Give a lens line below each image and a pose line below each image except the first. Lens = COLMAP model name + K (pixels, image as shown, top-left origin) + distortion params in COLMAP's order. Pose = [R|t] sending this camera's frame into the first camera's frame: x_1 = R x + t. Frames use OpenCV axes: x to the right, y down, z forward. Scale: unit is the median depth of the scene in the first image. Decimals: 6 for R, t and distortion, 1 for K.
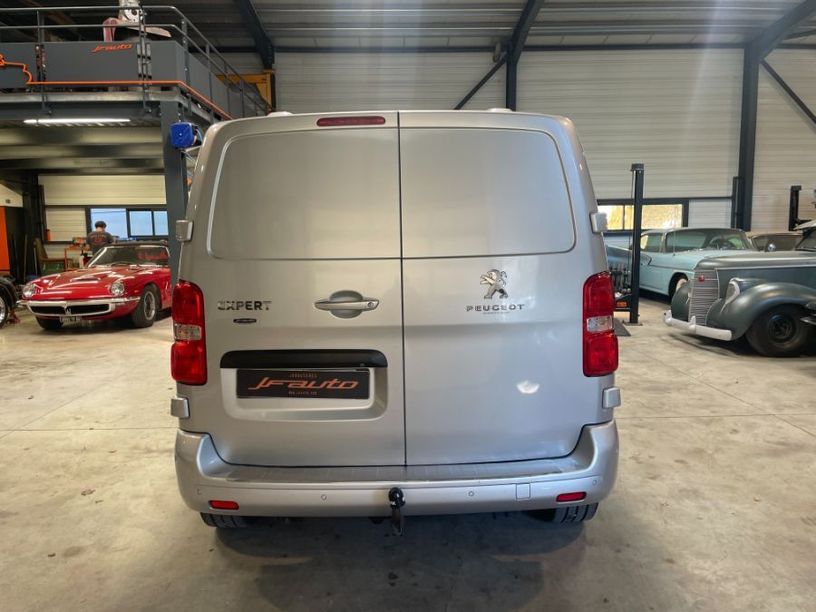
lens RADIAL K [[619.9, 0, 409.8], [0, 619.9, 304.9], [0, 0, 1]] dist [0.096323, -0.129965]
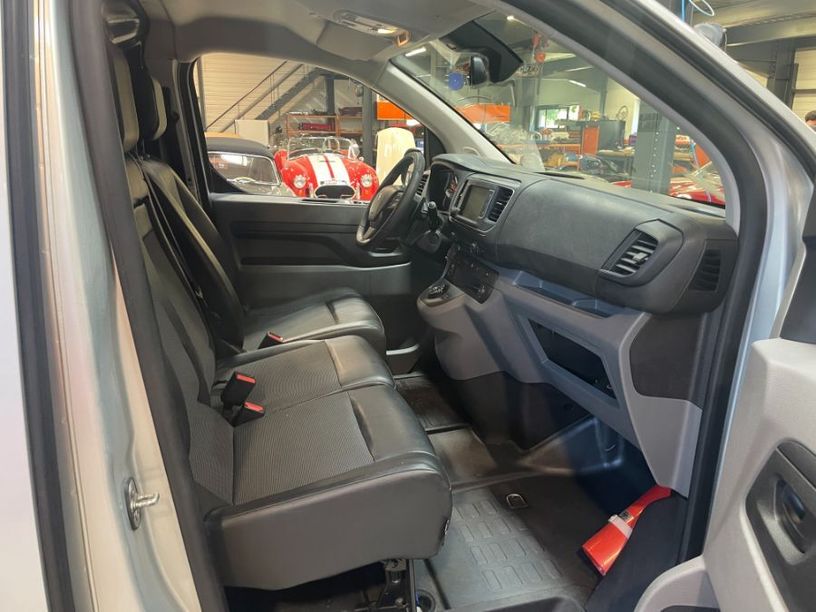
lens RADIAL K [[619.9, 0, 409.8], [0, 619.9, 304.9], [0, 0, 1]] dist [0.096323, -0.129965]
pose [[0.248354, 0.287176, -0.925122, 0.530745], [-0.128983, 0.956344, 0.262241, -0.235910], [0.960044, 0.054196, 0.274553, 1.679762]]
